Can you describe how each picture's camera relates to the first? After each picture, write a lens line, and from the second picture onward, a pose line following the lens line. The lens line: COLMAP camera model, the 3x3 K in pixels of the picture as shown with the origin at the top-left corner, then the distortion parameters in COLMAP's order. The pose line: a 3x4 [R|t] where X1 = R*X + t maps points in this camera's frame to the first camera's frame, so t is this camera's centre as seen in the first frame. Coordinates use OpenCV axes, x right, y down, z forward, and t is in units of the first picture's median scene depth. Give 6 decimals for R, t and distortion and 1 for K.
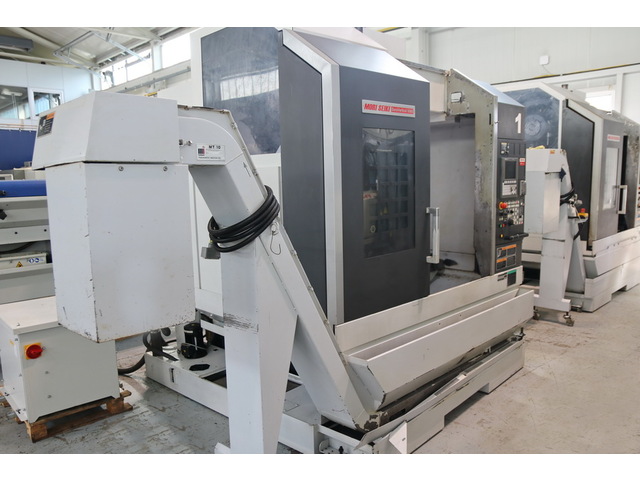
lens RADIAL K [[504.2, 0, 317.4], [0, 504.2, 251.5], [0, 0, 1]] dist [-0.124416, 0.112331]
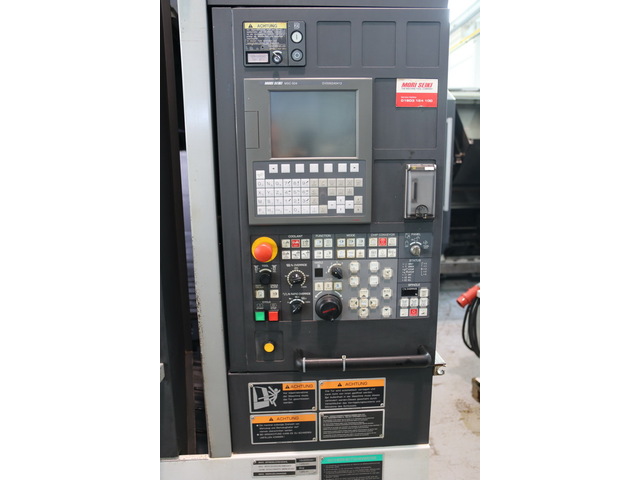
lens RADIAL K [[414.0, 0, 316.1], [0, 414.0, 243.0], [0, 0, 1]] dist [-0.116318, 0.140408]
pose [[0.764060, 0.140606, -0.629636, 0.555681], [-0.106065, 0.990058, 0.092383, -0.123803], [0.636366, -0.003804, 0.771378, 0.848199]]
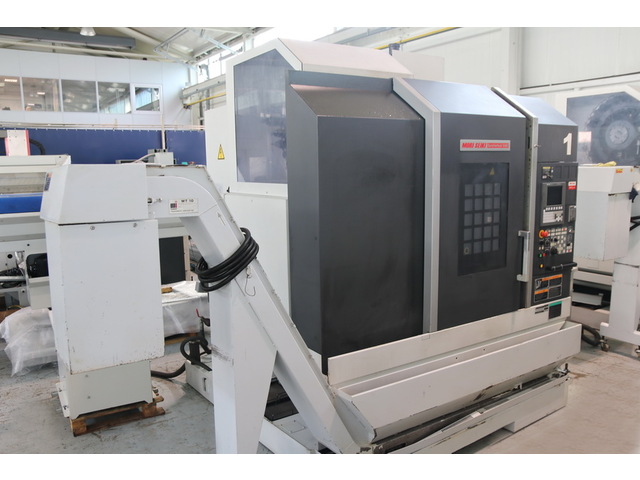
lens RADIAL K [[528.9, 0, 318.4], [0, 528.9, 253.0], [0, 0, 1]] dist [-0.115959, 0.100723]
pose [[0.979747, 0.038143, -0.196572, 0.155243], [-0.034547, 0.999168, 0.021691, -0.064400], [0.197236, -0.014461, 0.980249, -0.041591]]
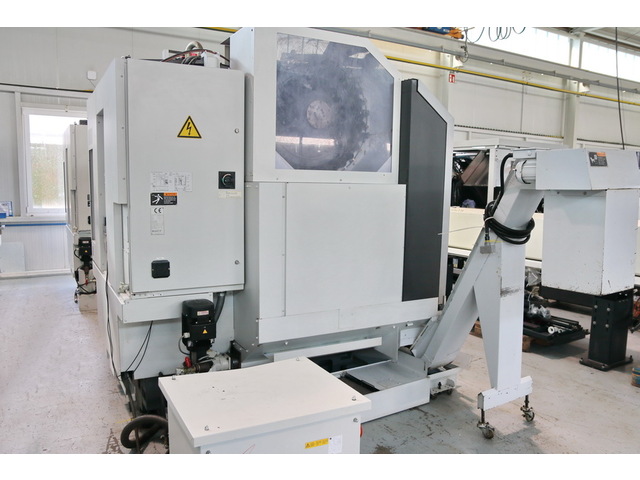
lens RADIAL K [[528.9, 0, 318.4], [0, 528.9, 253.0], [0, 0, 1]] dist [-0.115959, 0.100723]
pose [[0.249944, -0.104935, 0.962557, -1.053547], [0.119533, 0.989850, 0.076872, -0.094328], [-0.960854, 0.095843, 0.259951, 0.667050]]
